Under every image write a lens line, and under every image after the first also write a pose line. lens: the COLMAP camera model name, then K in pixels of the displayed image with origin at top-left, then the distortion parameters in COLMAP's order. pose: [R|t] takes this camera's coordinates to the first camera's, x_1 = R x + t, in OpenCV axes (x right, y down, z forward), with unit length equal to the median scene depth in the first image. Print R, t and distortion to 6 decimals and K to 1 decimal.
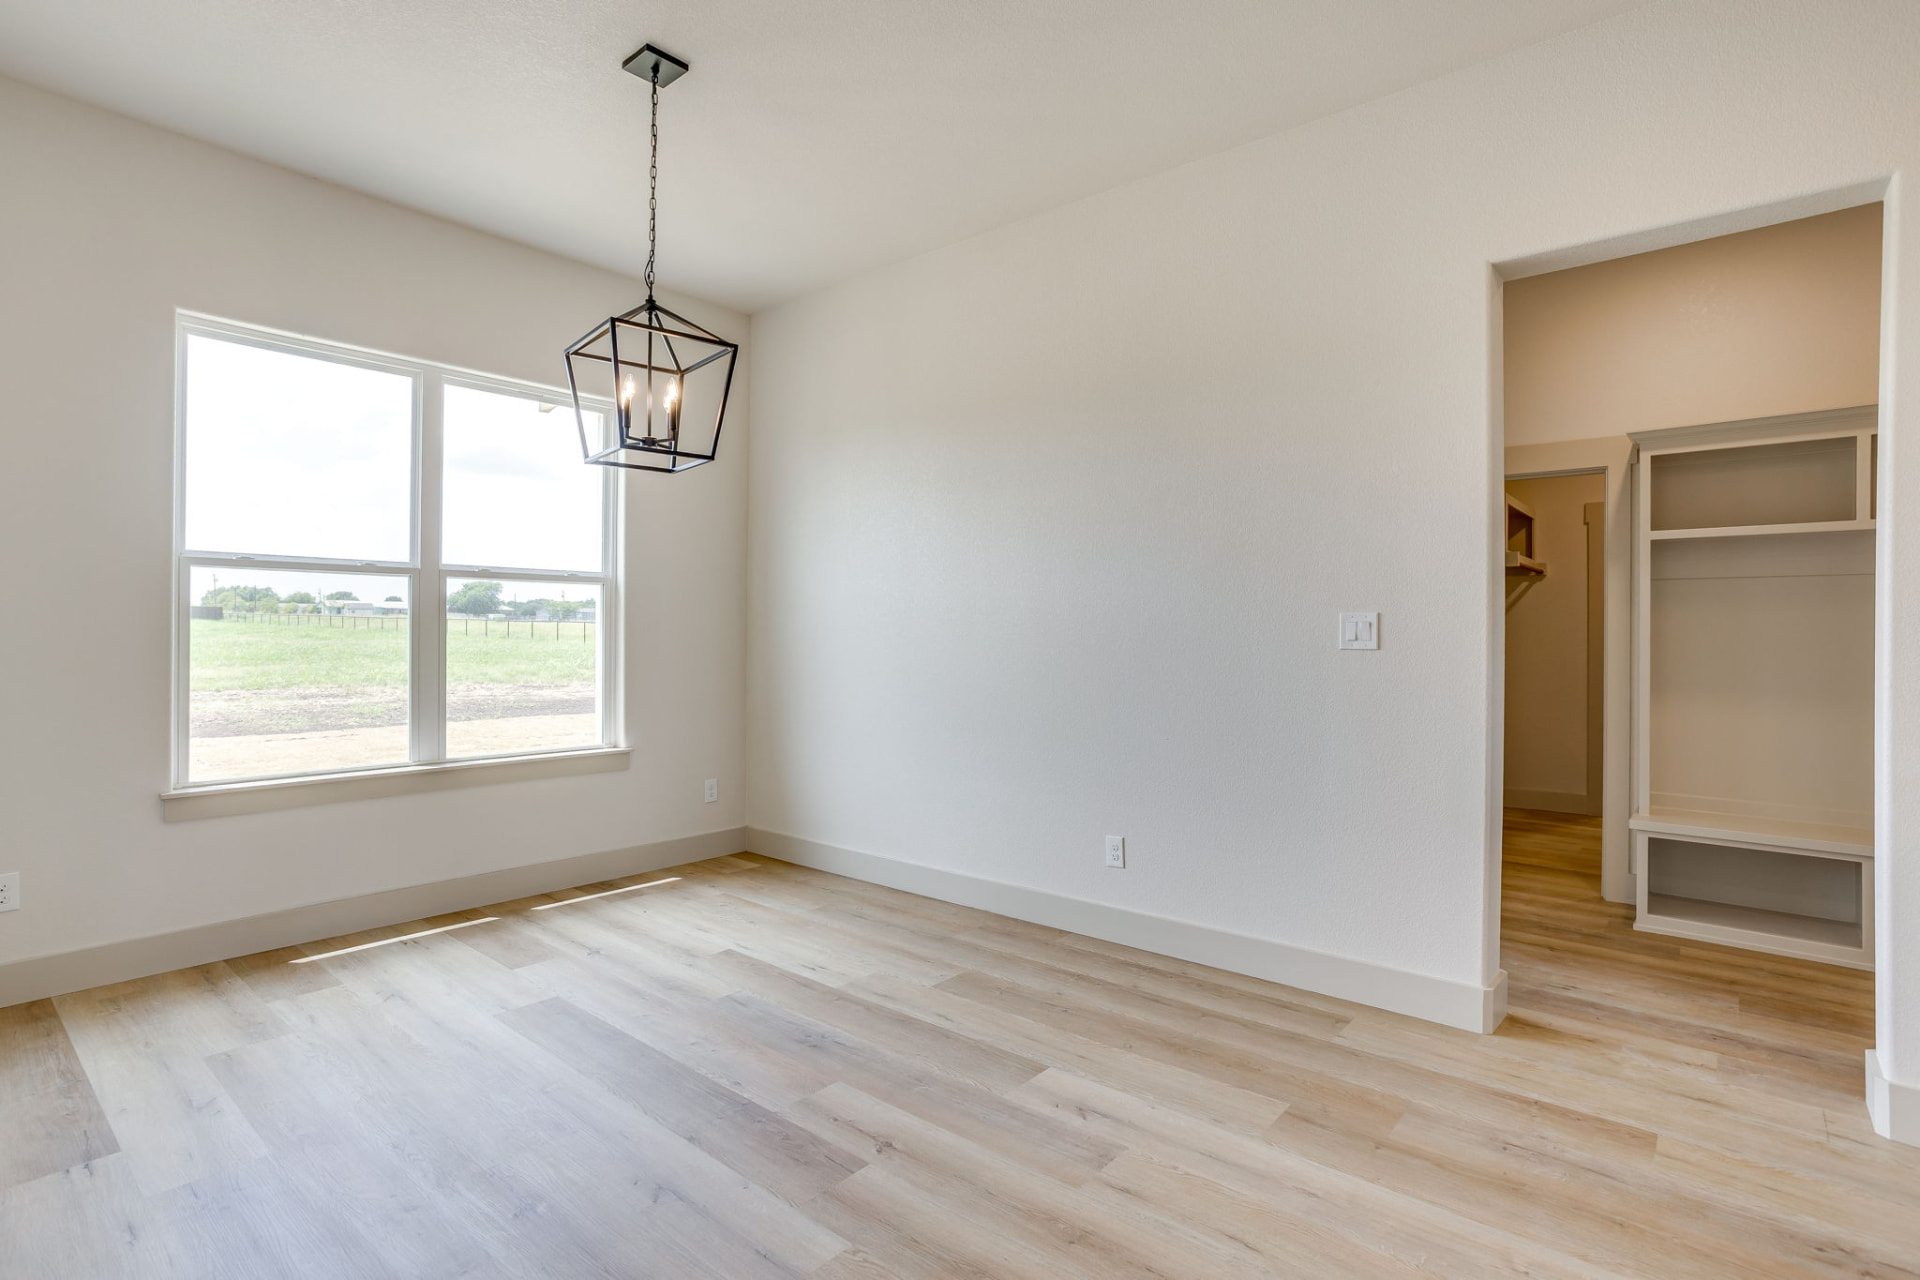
lens RADIAL K [[932.5, 0, 966.3], [0, 932.5, 632.3], [0, 0, 1]] dist [-0.046955, 0.030040]
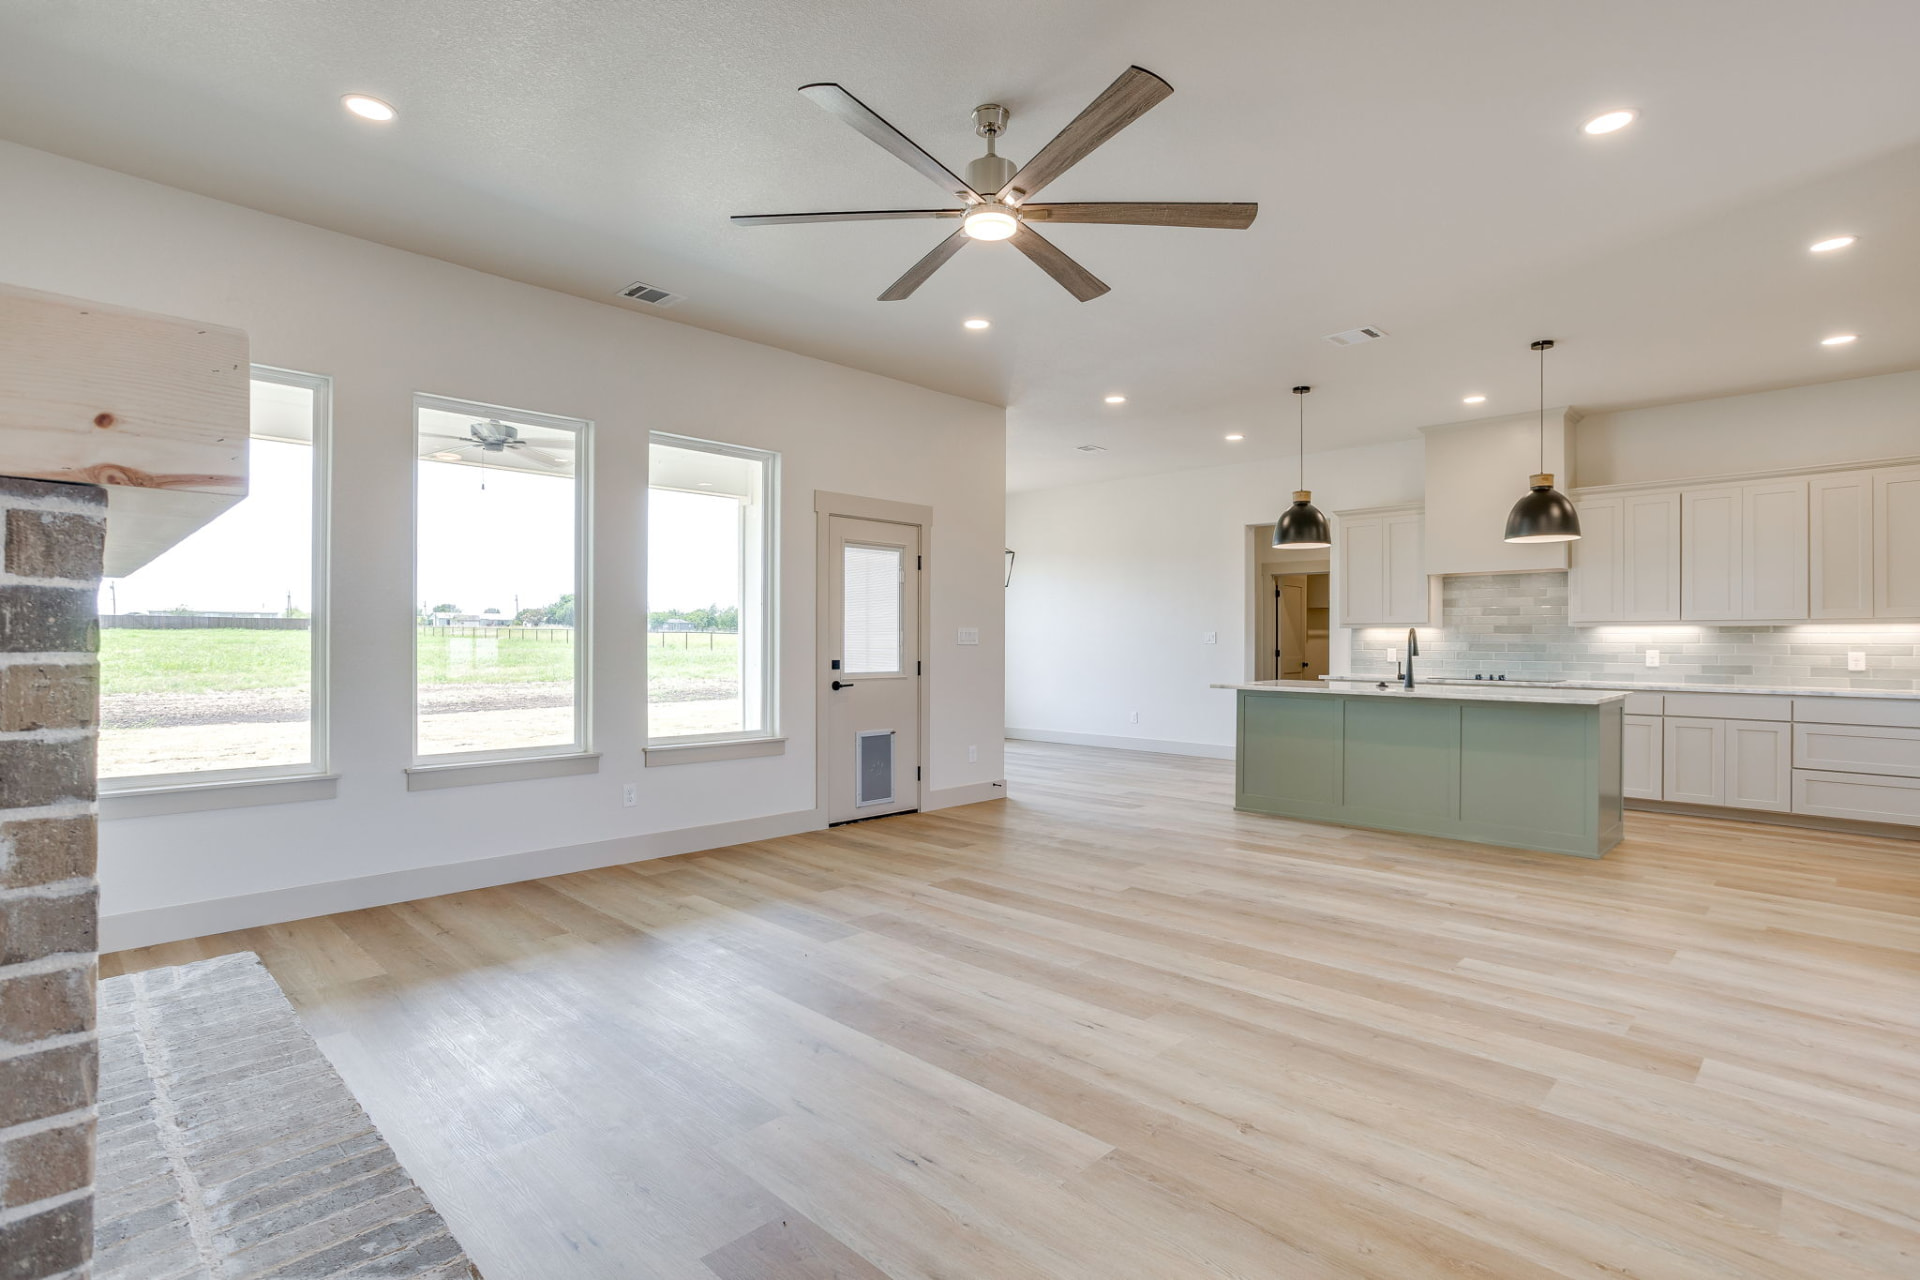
lens RADIAL K [[932.5, 0, 963.0], [0, 932.5, 644.6], [0, 0, 1]] dist [-0.046955, 0.030040]
pose [[0.997168, -0.002190, -0.075169, -0.149232], [0.002461, 0.999991, 0.003513, 0.007273], [0.075161, -0.003688, 0.997165, -1.932879]]
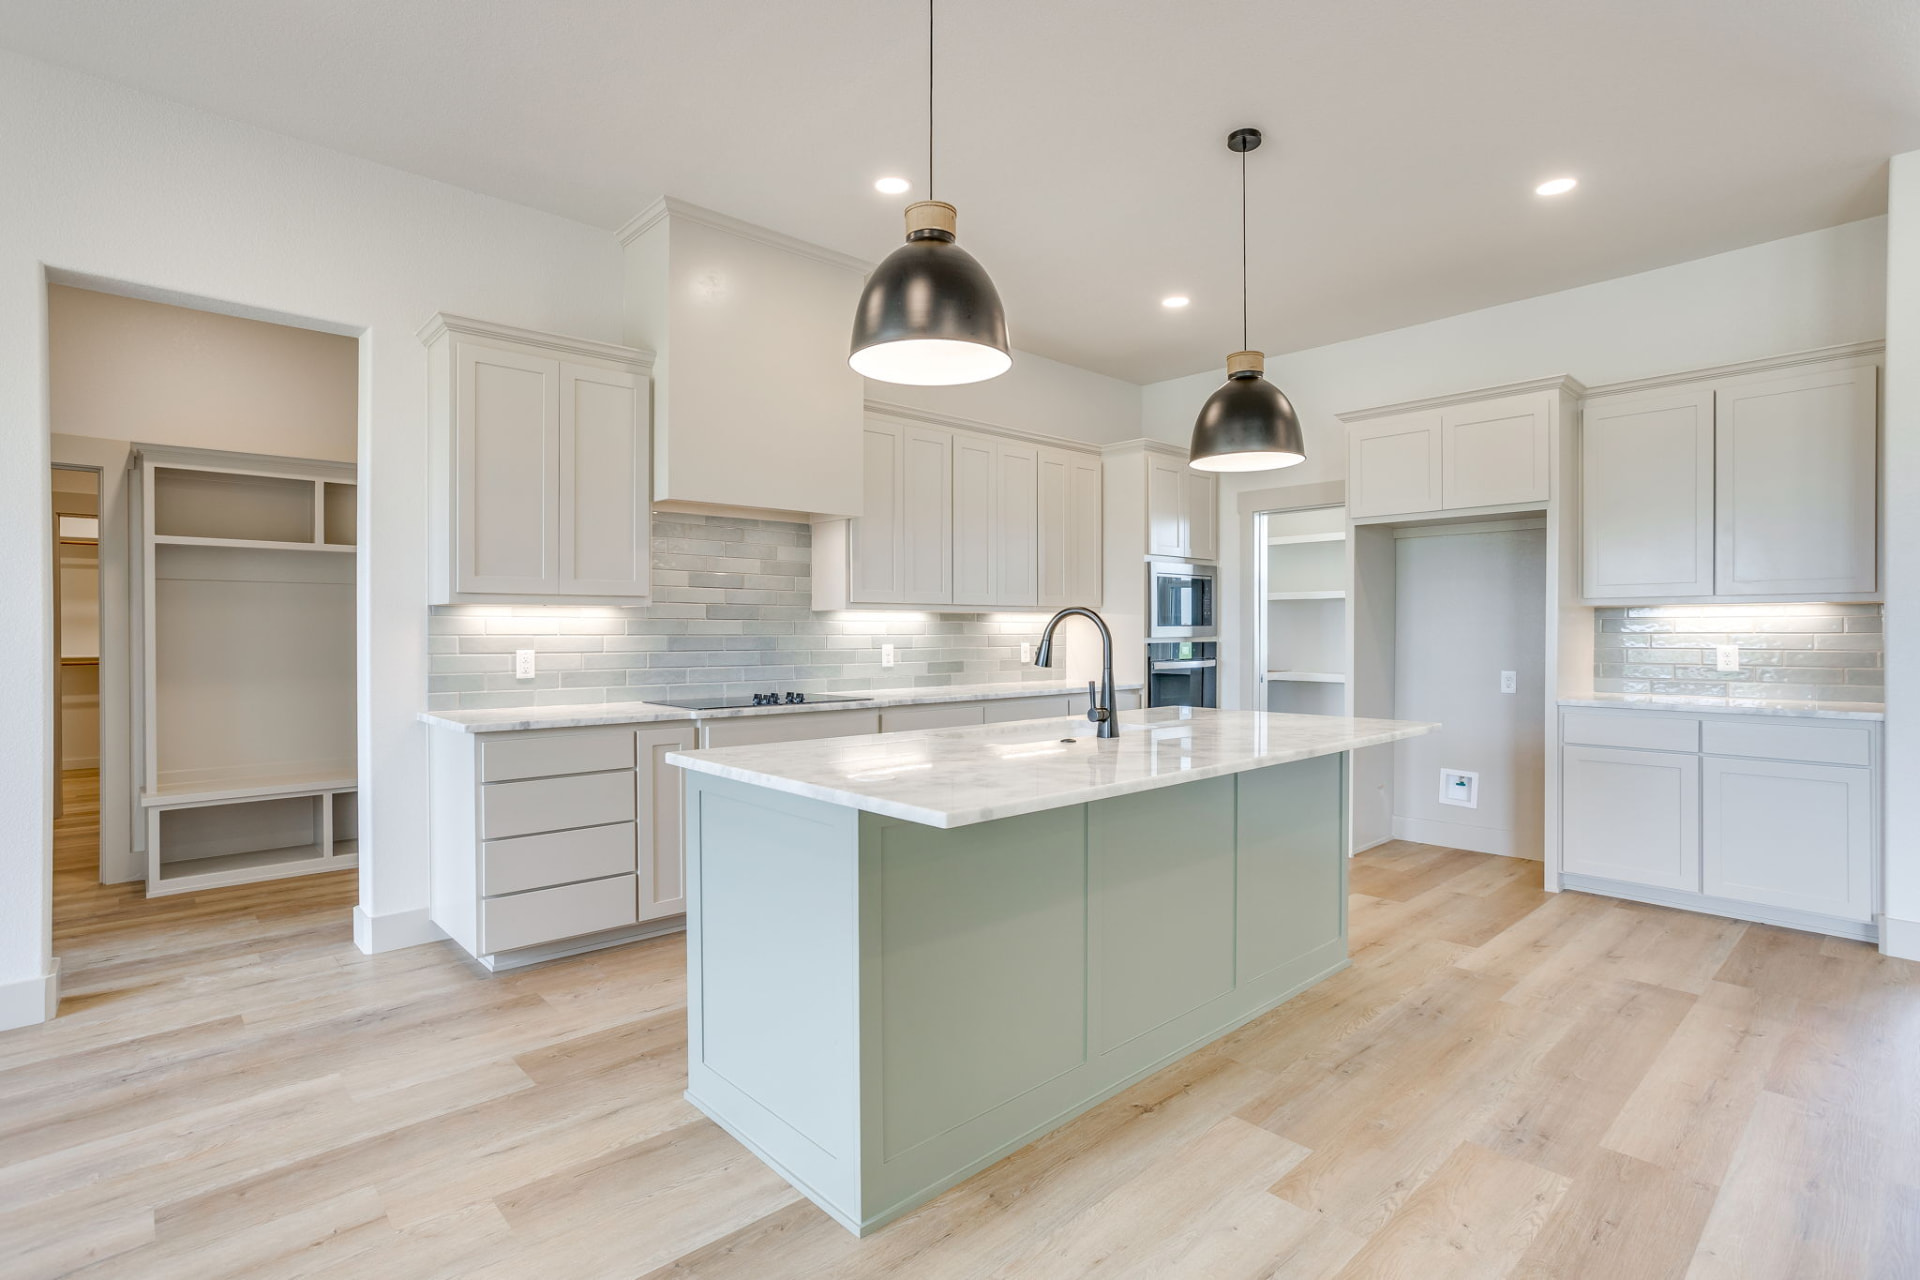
lens RADIAL K [[932.5, 0, 951.7], [0, 932.5, 634.6], [0, 0, 1]] dist [-0.046955, 0.030040]
pose [[0.126991, -0.010413, 0.991849, -0.258257], [0.002111, 0.999945, 0.010228, -0.000125], [-0.991902, 0.000795, 0.127006, -0.105377]]
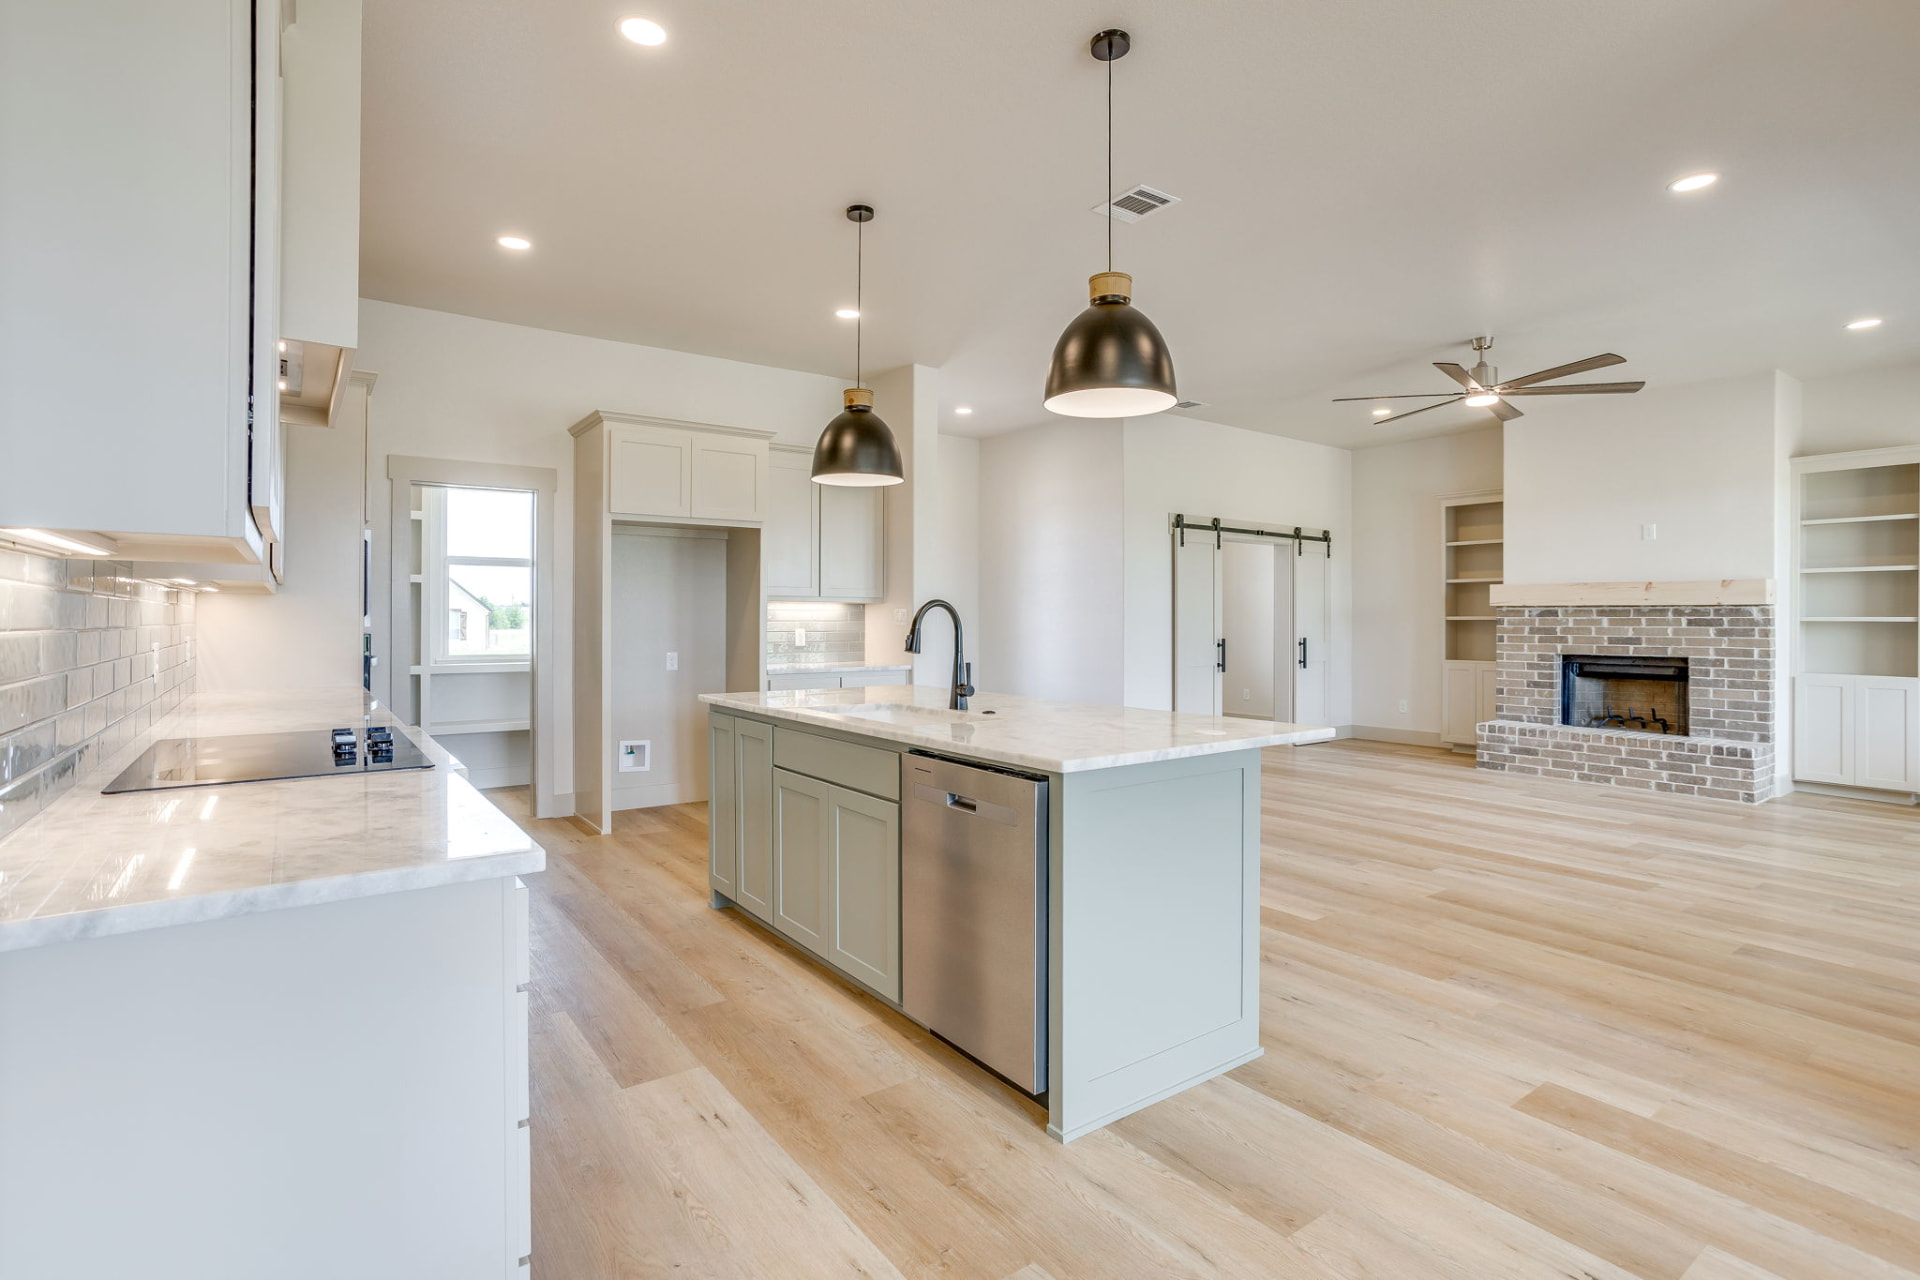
lens RADIAL K [[932.5, 0, 957.6], [0, 932.5, 620.4], [0, 0, 1]] dist [-0.046955, 0.030040]
pose [[-0.970784, -0.009682, 0.239758, 0.326207], [-0.009181, 0.999953, 0.003207, 0.002639], [-0.239778, 0.000912, -0.970827, 0.802672]]
